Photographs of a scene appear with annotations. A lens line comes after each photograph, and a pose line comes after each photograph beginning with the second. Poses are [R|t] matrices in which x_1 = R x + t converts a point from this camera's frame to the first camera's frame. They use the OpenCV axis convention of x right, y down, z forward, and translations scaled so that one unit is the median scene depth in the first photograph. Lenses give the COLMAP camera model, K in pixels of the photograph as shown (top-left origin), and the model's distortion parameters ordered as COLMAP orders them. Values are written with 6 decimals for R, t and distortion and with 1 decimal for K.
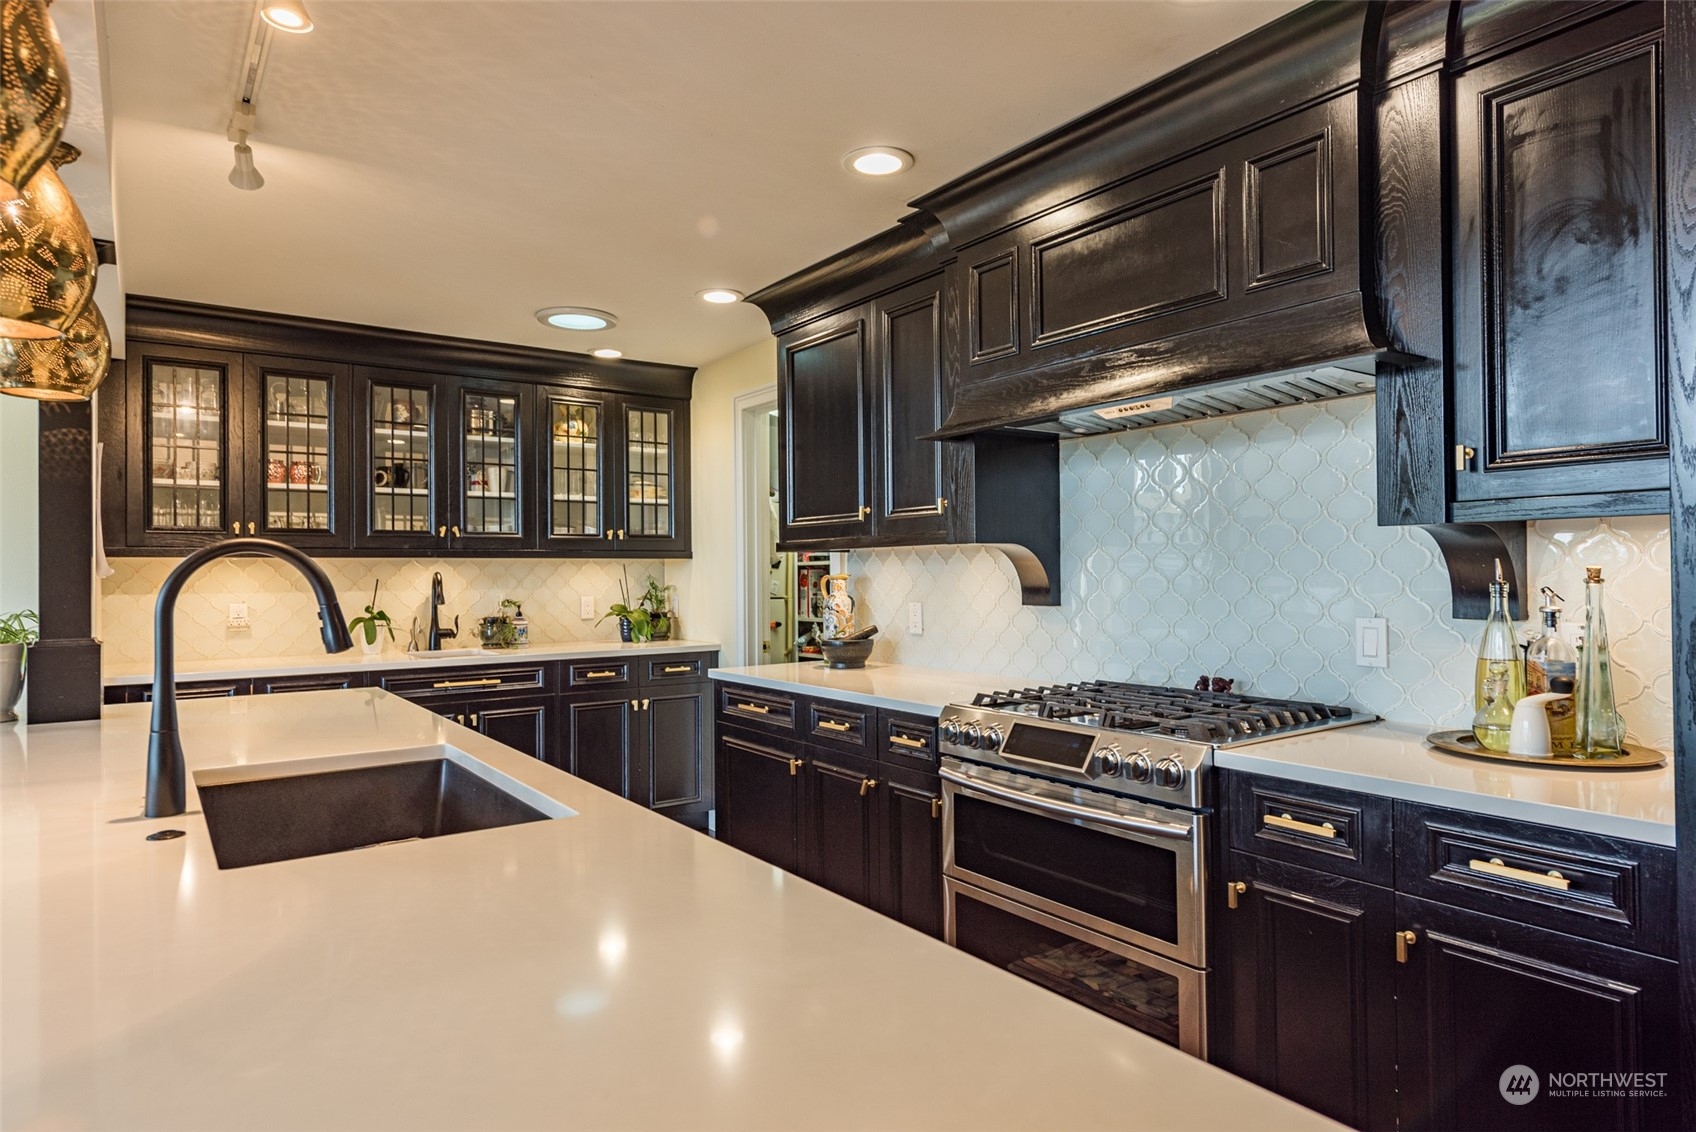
lens RADIAL K [[979.5, 0, 842.1], [0, 979.5, 561.1], [0, 0, 1]] dist [0.026838, 0.000326]
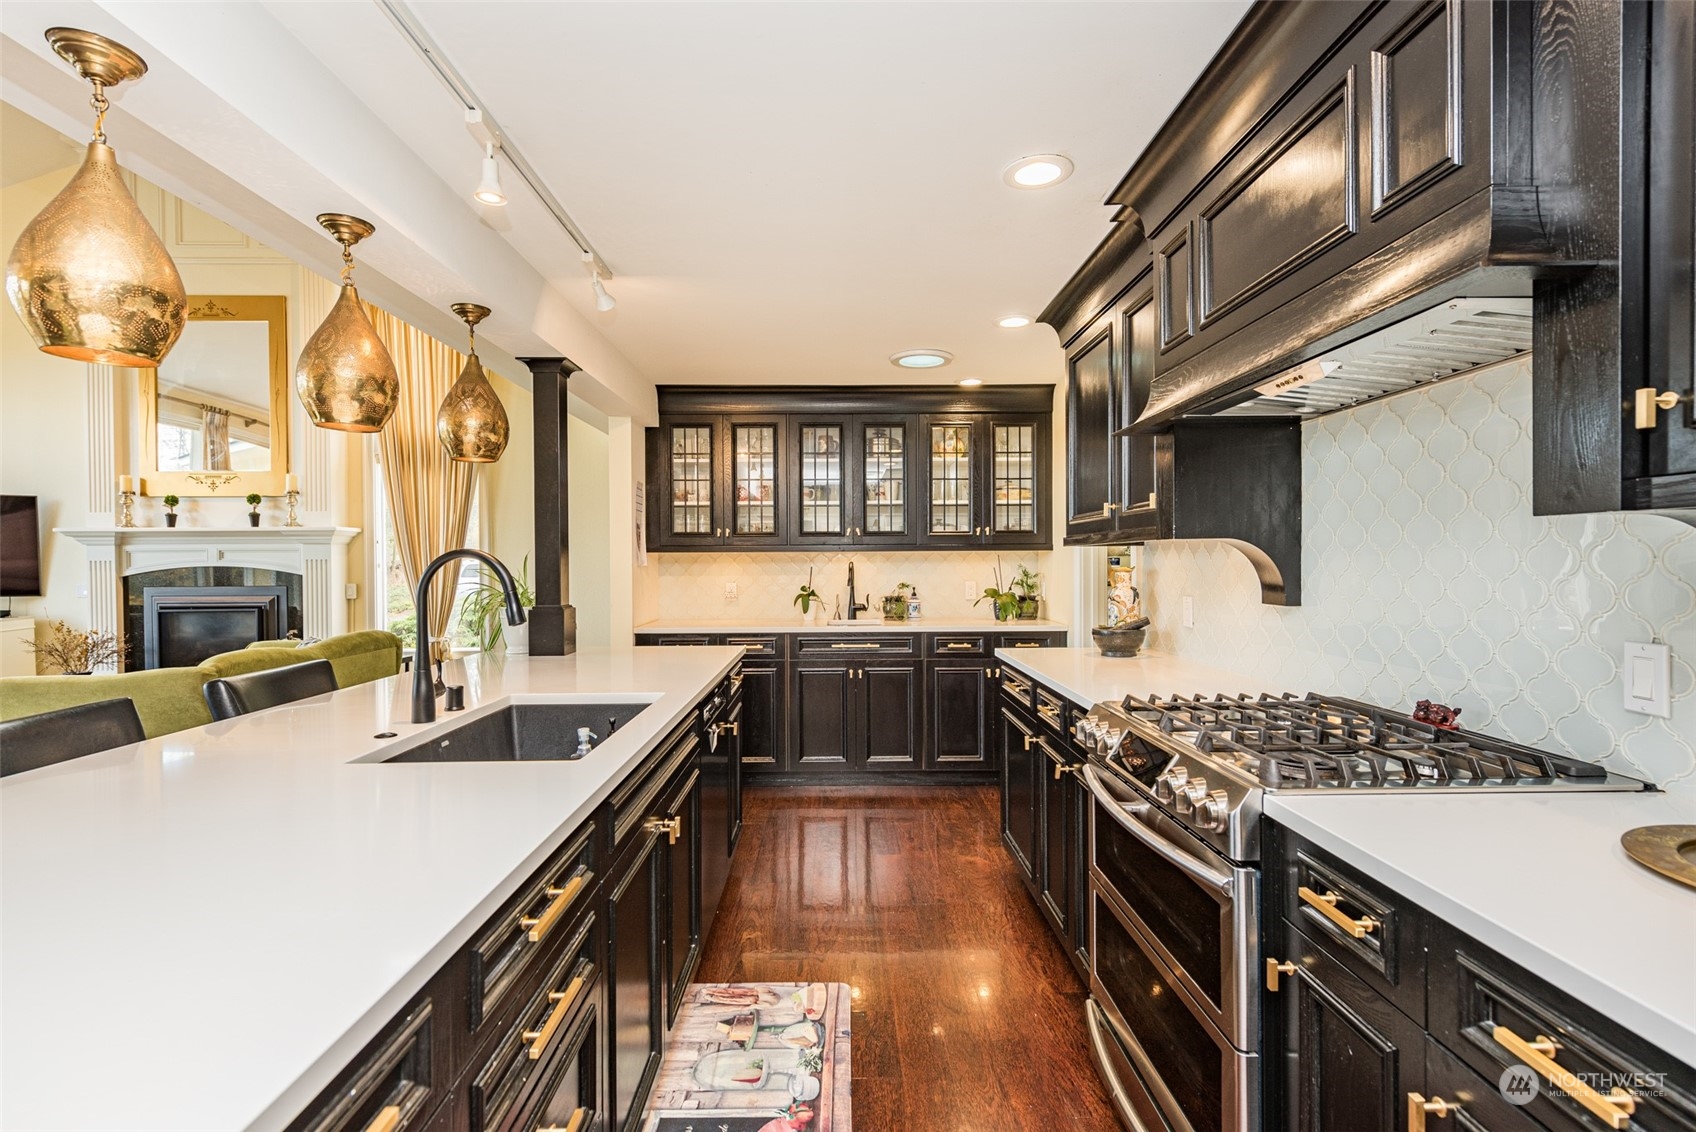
lens RADIAL K [[786.4, 0, 852.6], [0, 786.4, 567.8], [0, 0, 1]] dist [0.006384, -0.000474]
pose [[0.825092, 0.009048, -0.564926, 0.195825], [0.005459, 0.999697, 0.023986, -0.006259], [0.564972, -0.022875, 0.824793, 0.112509]]
